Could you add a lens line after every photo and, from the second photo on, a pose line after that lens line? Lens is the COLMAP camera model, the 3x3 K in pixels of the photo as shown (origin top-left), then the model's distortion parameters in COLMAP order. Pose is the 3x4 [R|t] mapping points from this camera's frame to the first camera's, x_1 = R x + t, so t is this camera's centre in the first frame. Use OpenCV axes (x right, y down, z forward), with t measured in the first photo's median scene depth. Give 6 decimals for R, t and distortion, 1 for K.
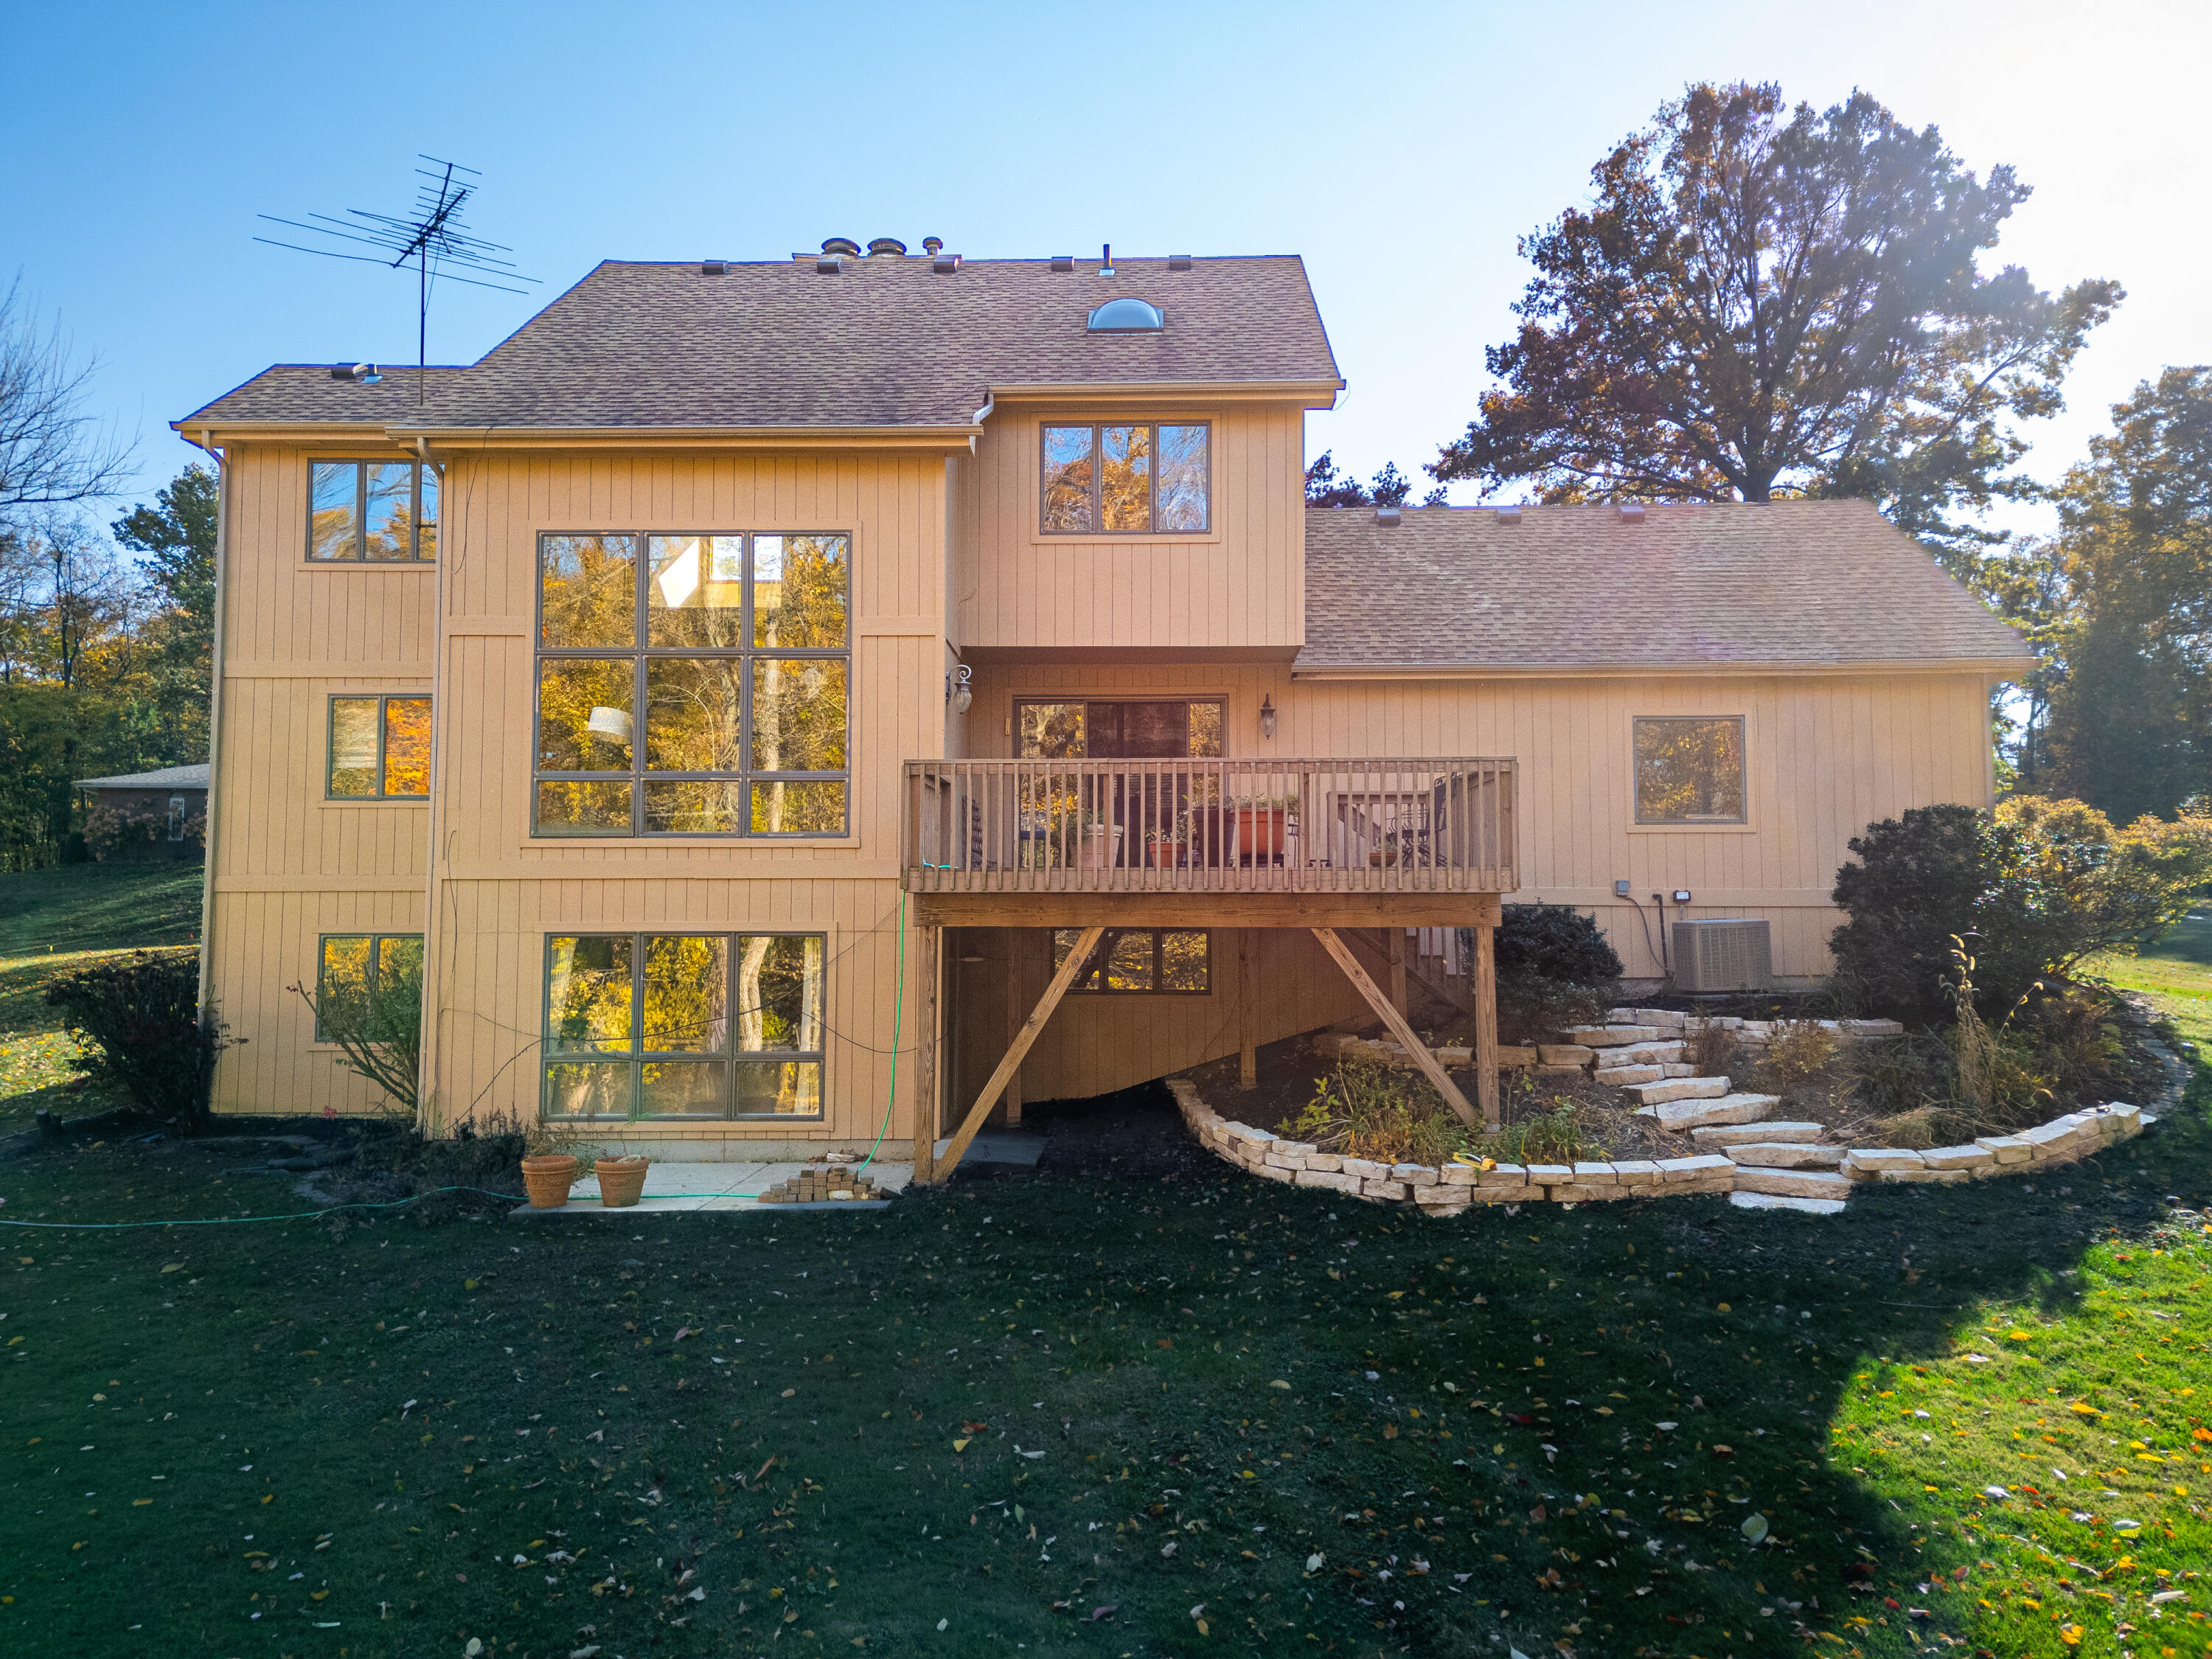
lens RADIAL K [[1551.9, 0, 1086.5], [0, 1551.9, 823.9], [0, 0, 1]] dist [0.033989, -0.007573]
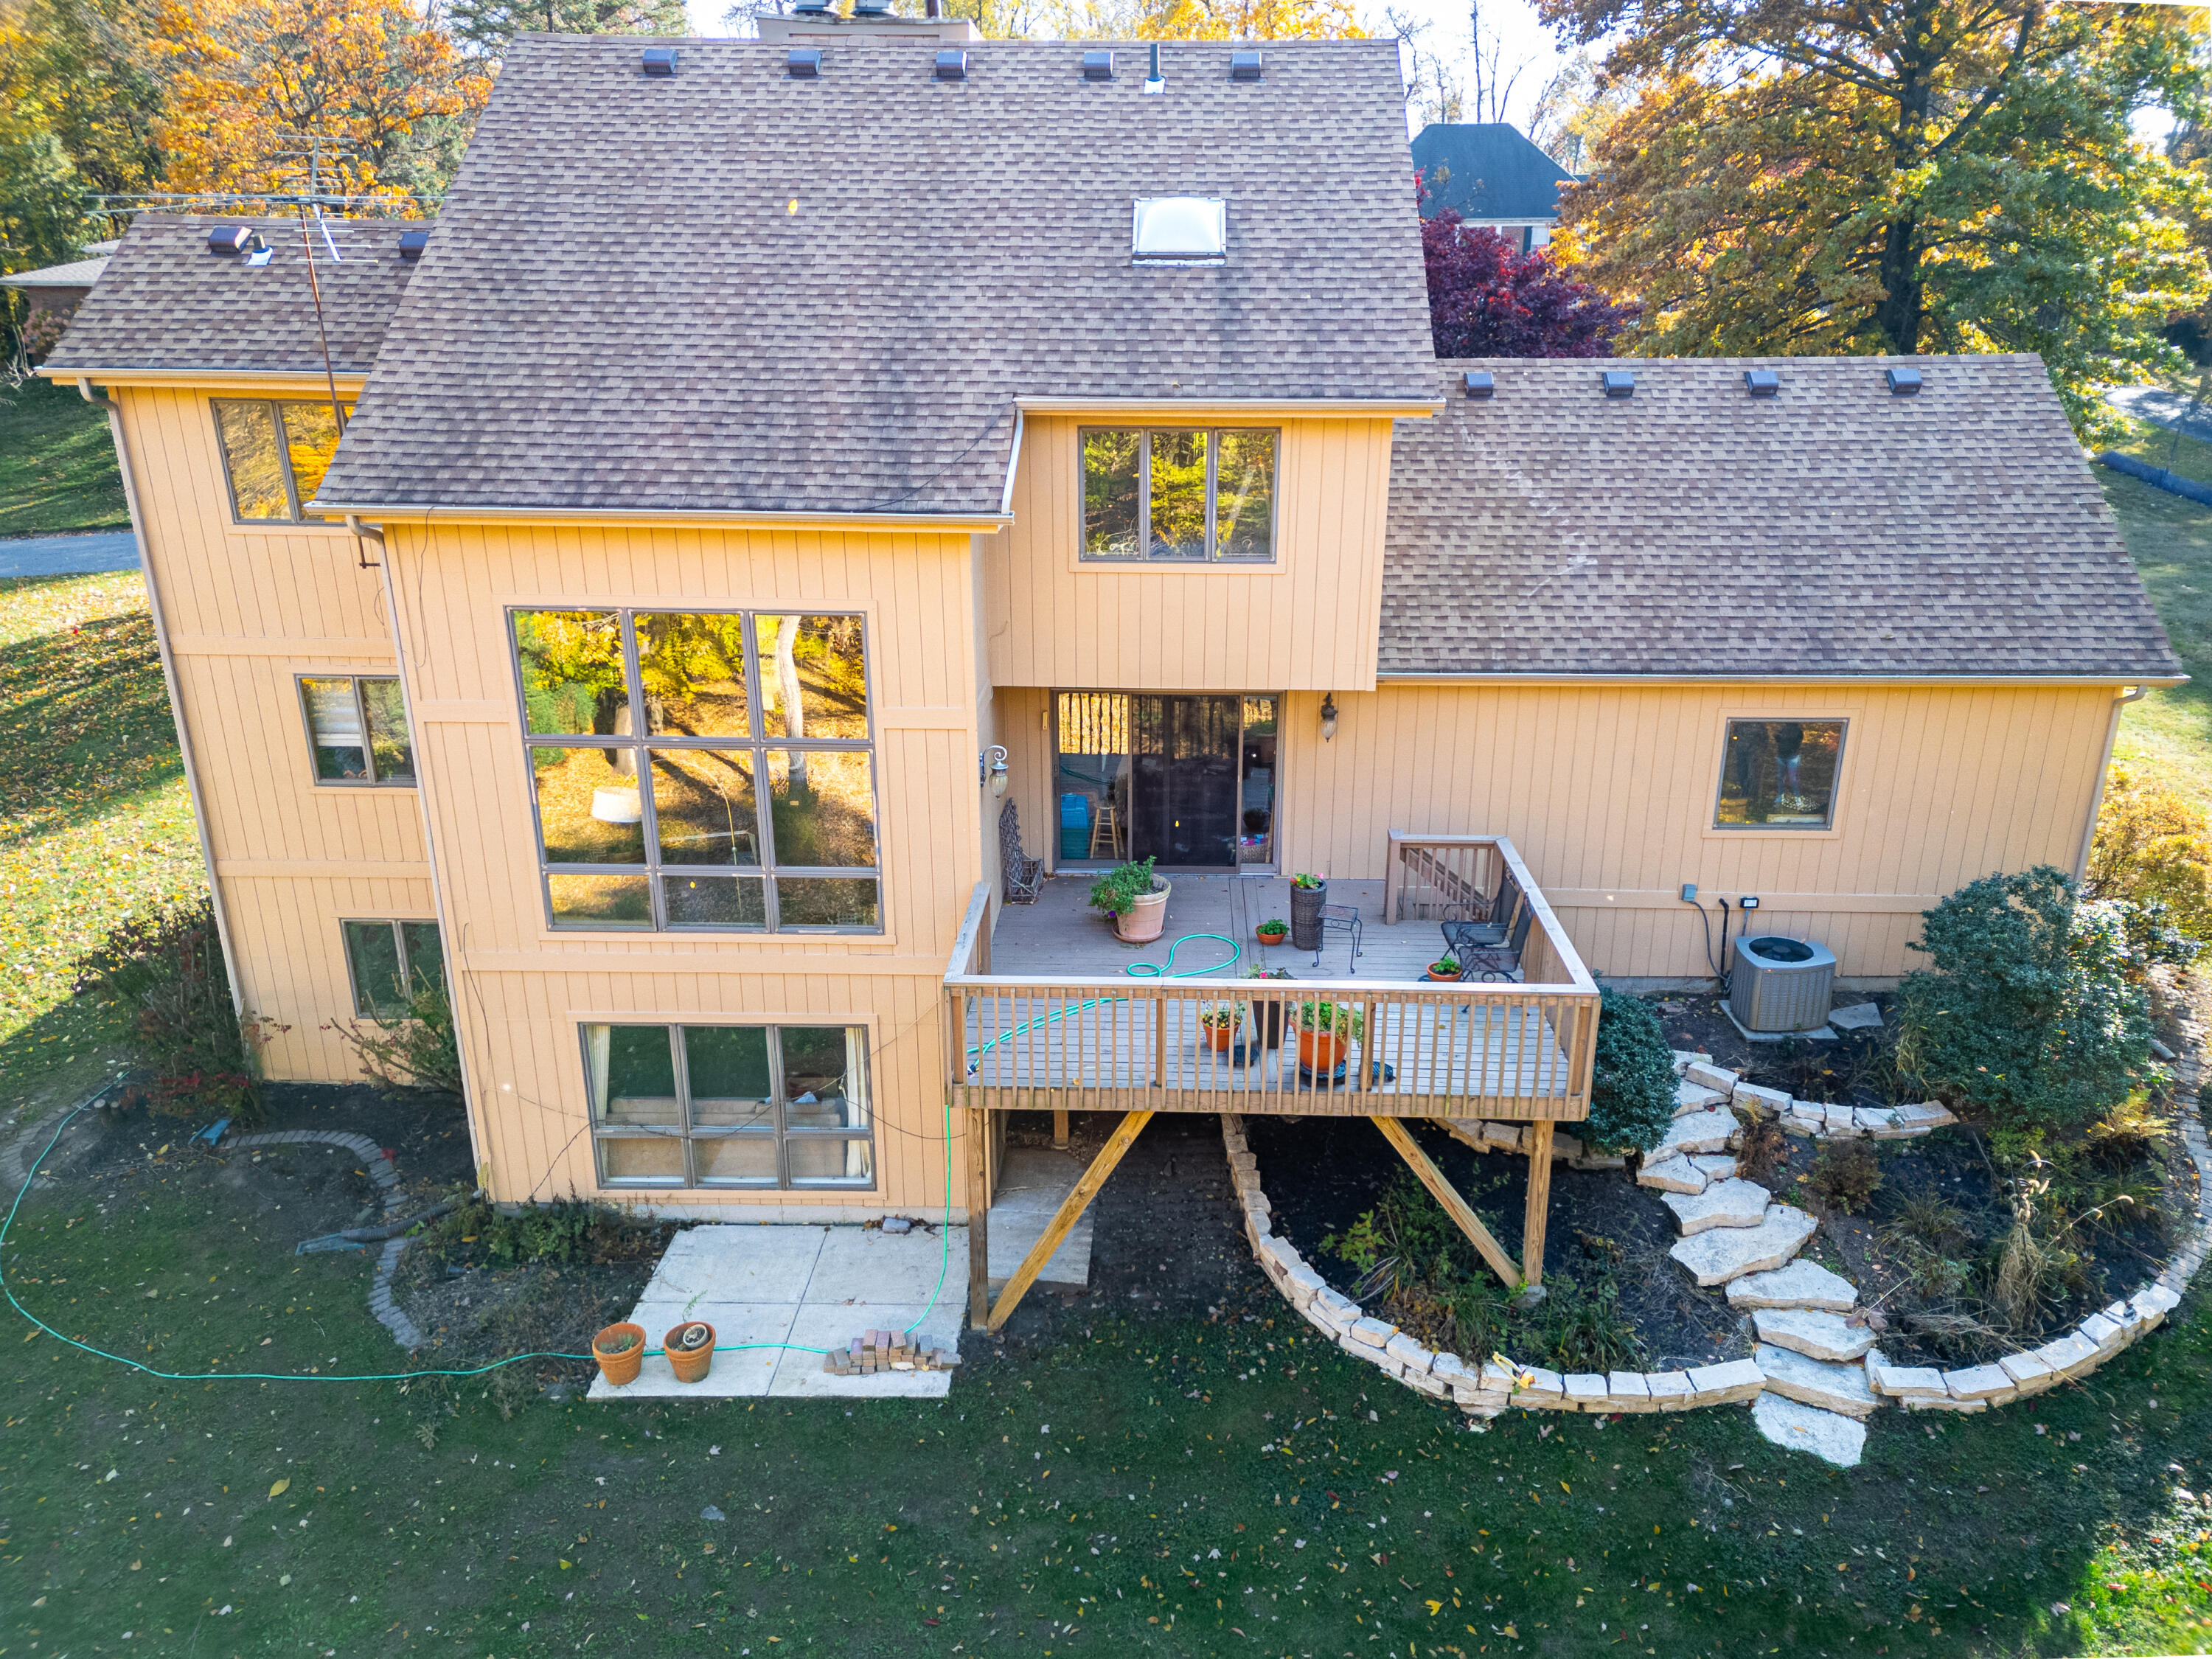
lens RADIAL K [[1551.9, 0, 1117.3], [0, 1551.9, 825.7], [0, 0, 1]] dist [0.033989, -0.007573]
pose [[0.999979, -0.004349, 0.004790, -0.015084], [0.002104, 0.918736, 0.394867, -0.428801], [-0.006118, -0.394849, 0.918726, 0.153793]]
